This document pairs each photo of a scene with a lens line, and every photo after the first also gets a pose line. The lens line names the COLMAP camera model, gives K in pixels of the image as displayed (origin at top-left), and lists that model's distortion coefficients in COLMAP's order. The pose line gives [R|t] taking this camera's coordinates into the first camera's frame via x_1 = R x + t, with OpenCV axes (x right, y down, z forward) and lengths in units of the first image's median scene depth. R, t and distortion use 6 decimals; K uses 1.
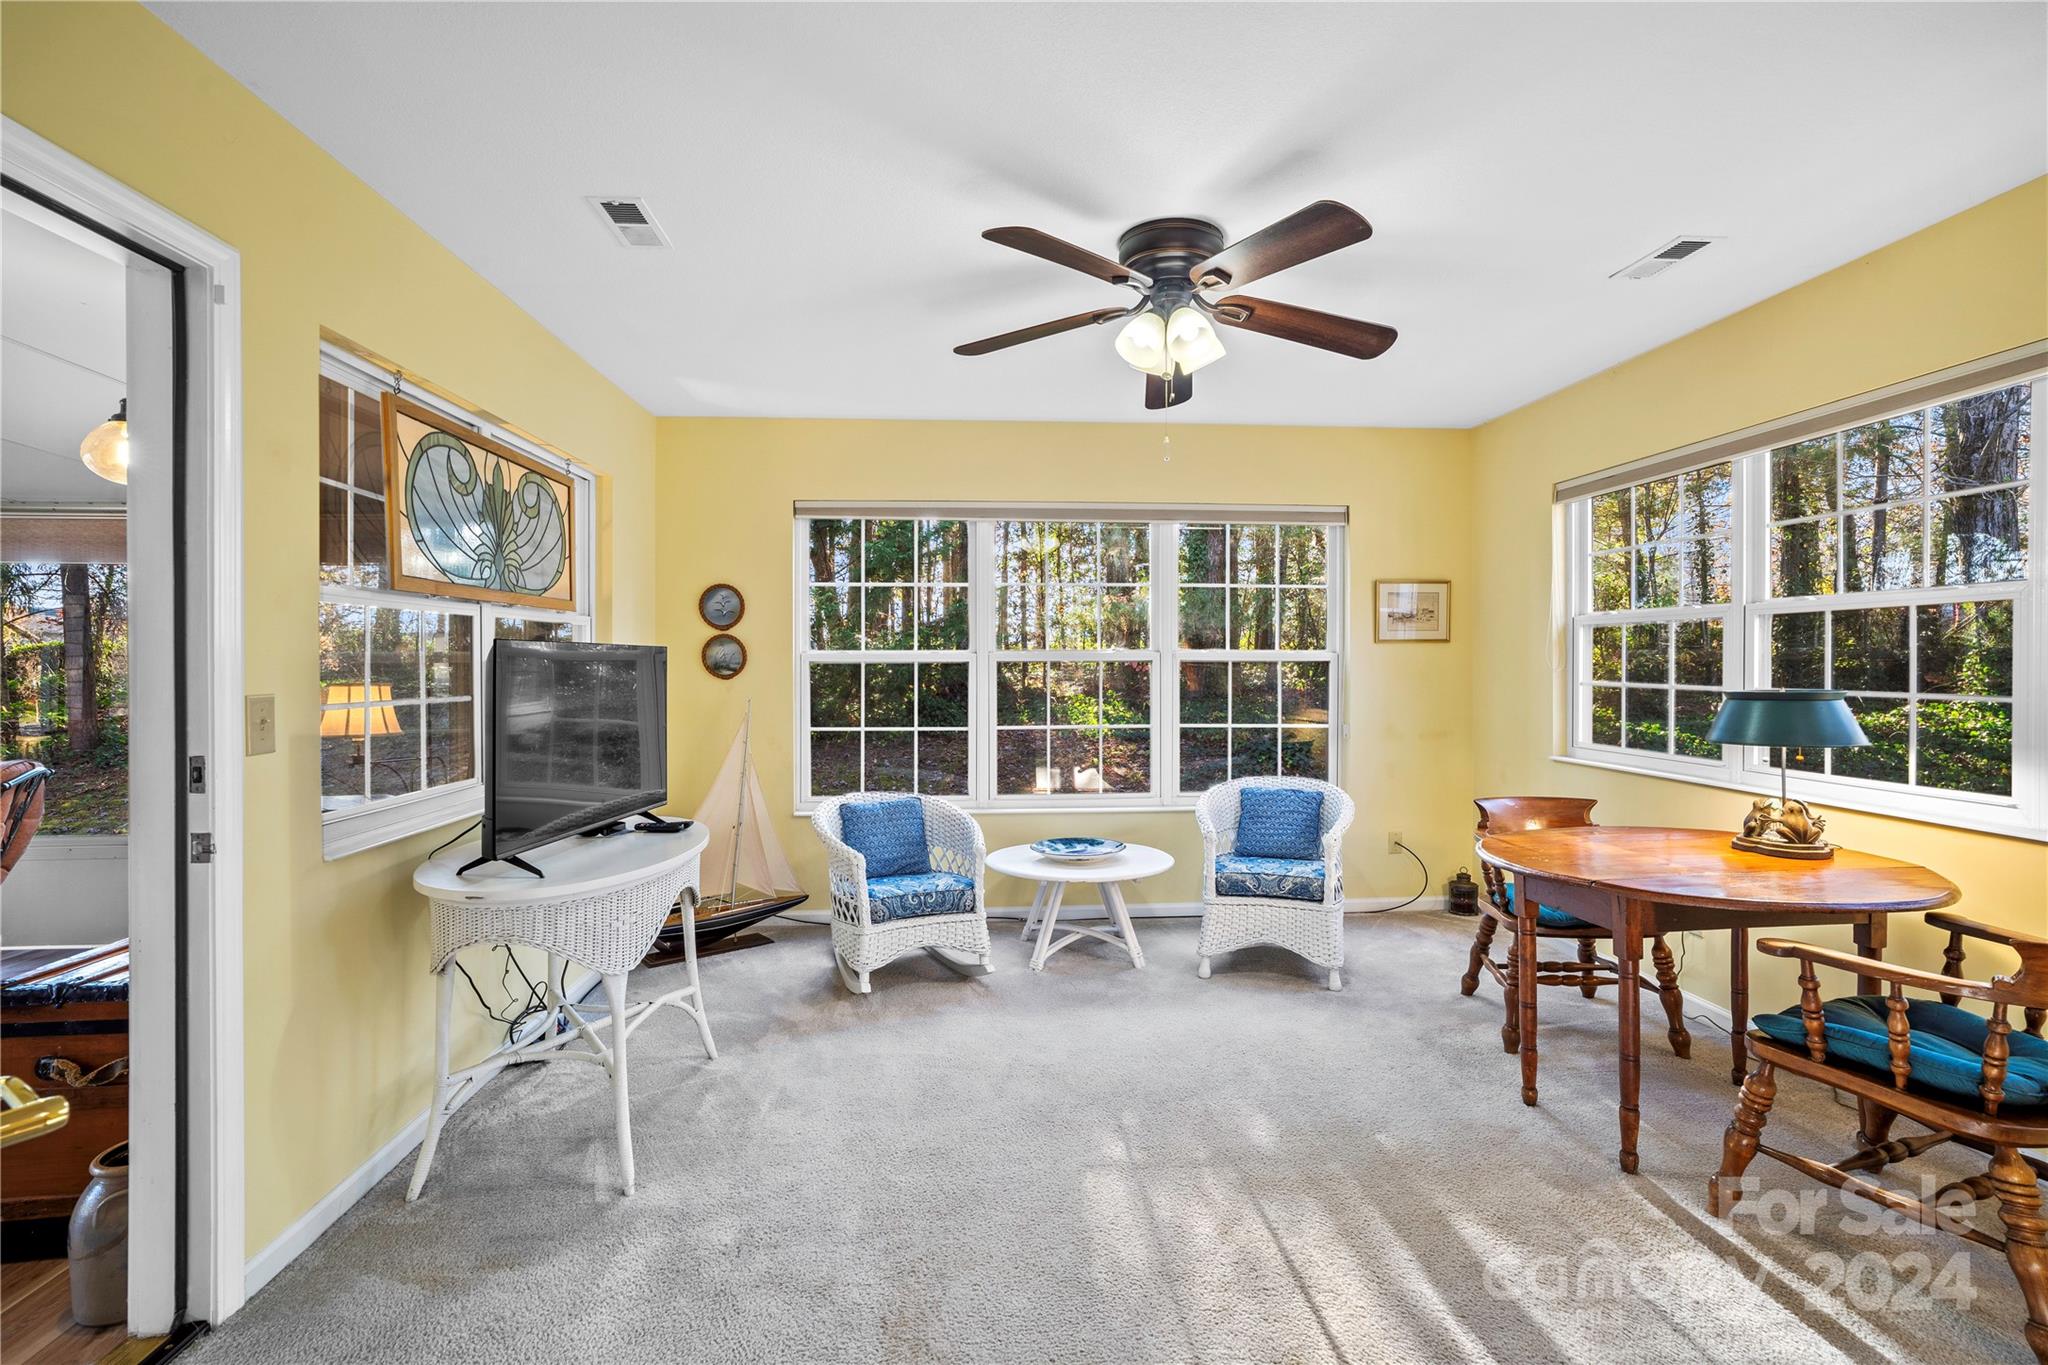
lens RADIAL K [[956.6, 0, 1027.7], [0, 956.6, 677.4], [0, 0, 1]] dist [-0.043874, 0.018033]
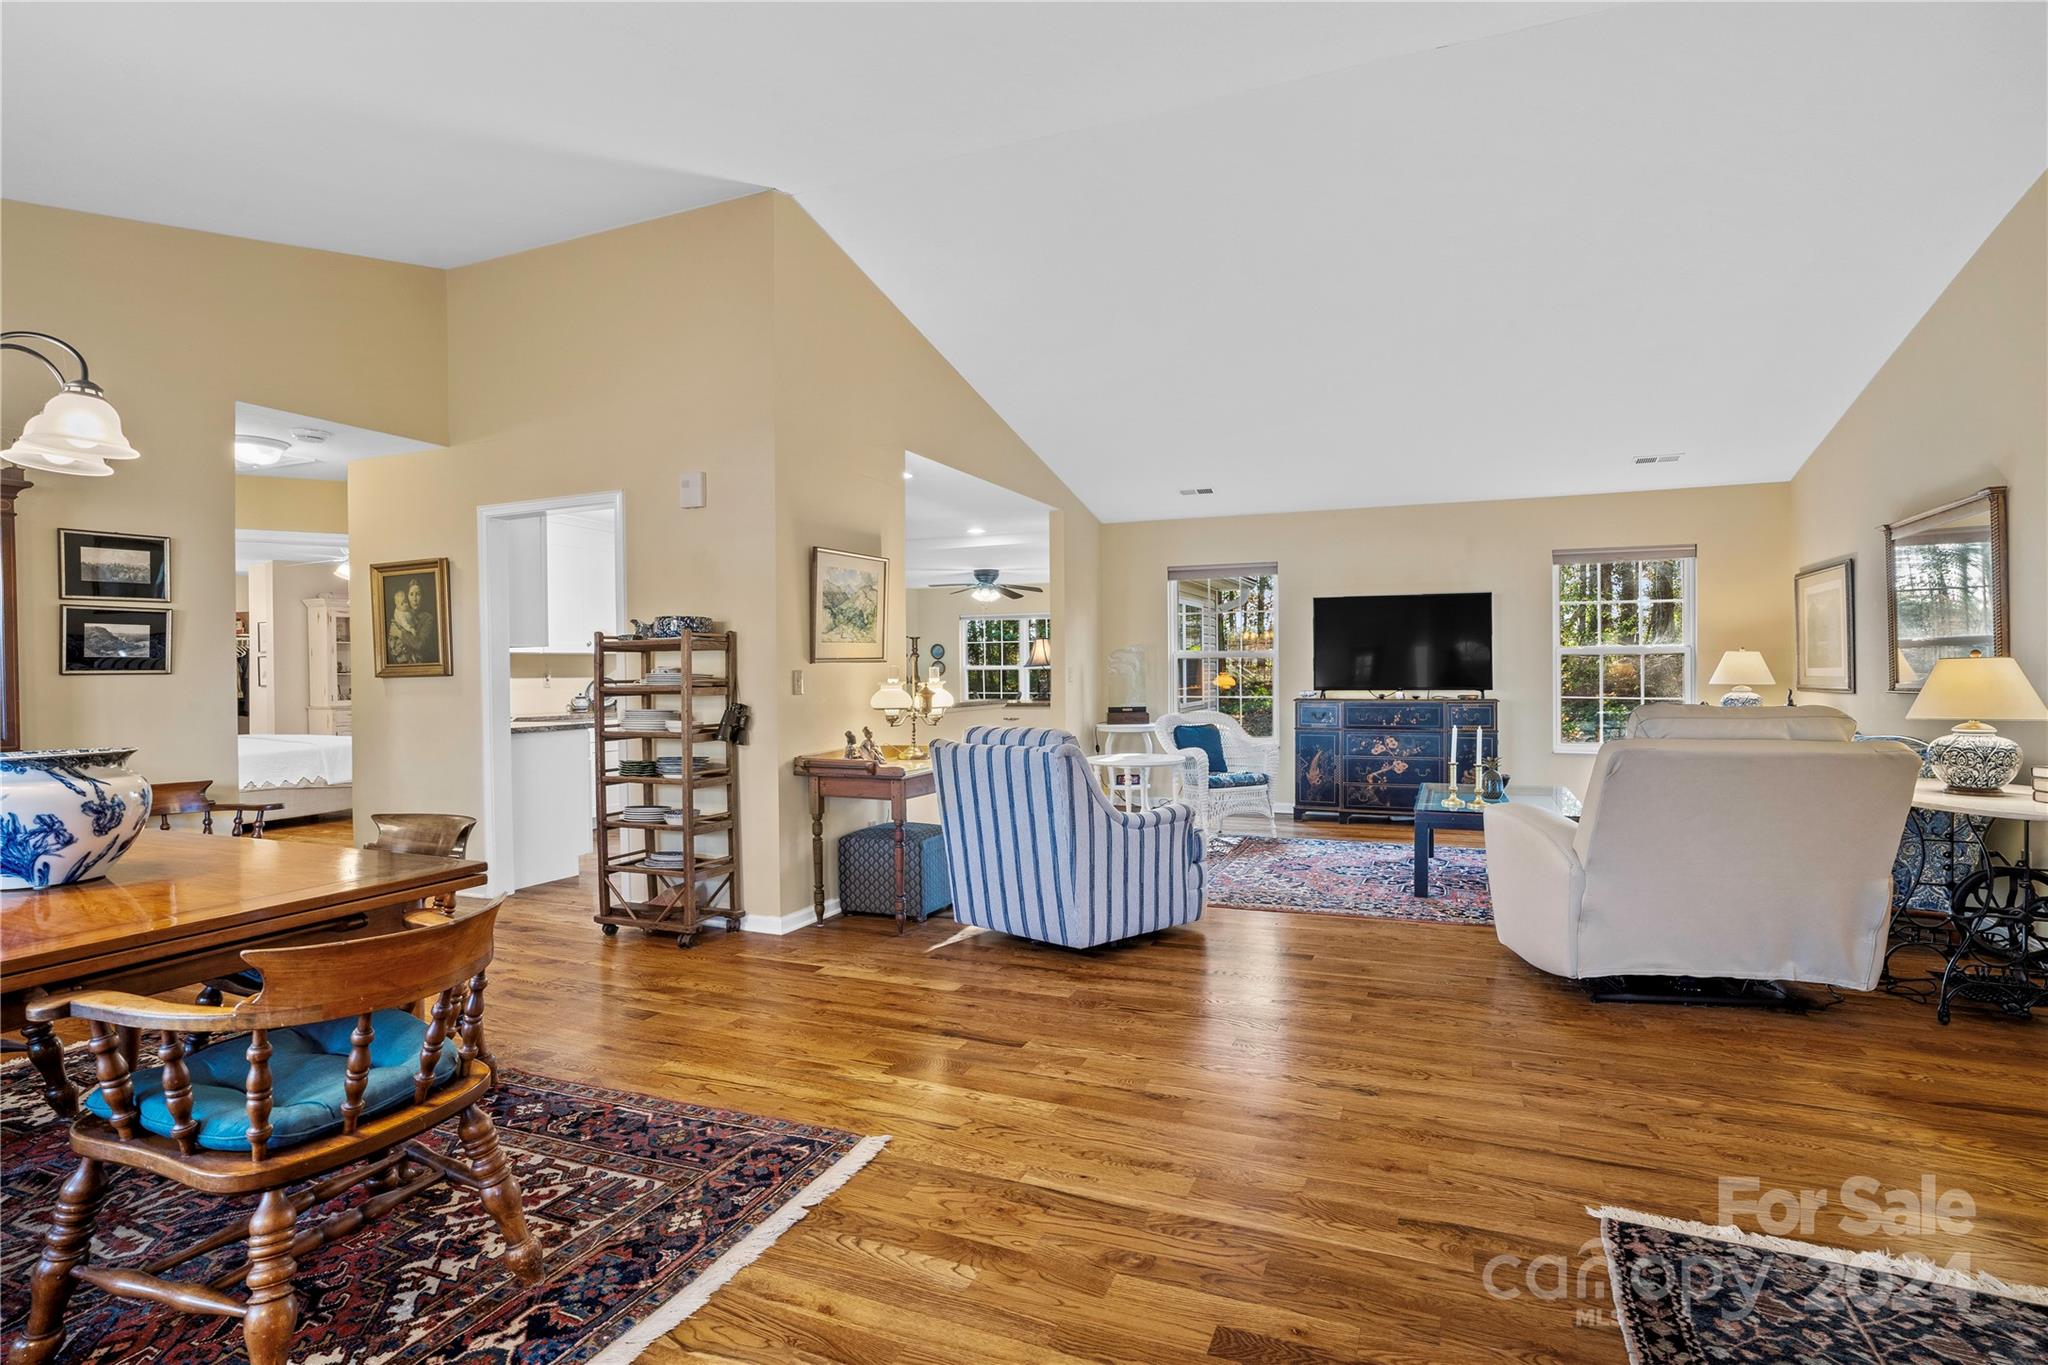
lens RADIAL K [[964.4, 0, 1017.2], [0, 964.4, 660.5], [0, 0, 1]] dist [-0.027775, 0.018215]
pose [[0.890582, -0.010106, -0.454710, 1.252715], [0.005762, 0.999924, -0.010937, -0.011587], [0.454785, 0.007120, 0.890573, -1.552031]]
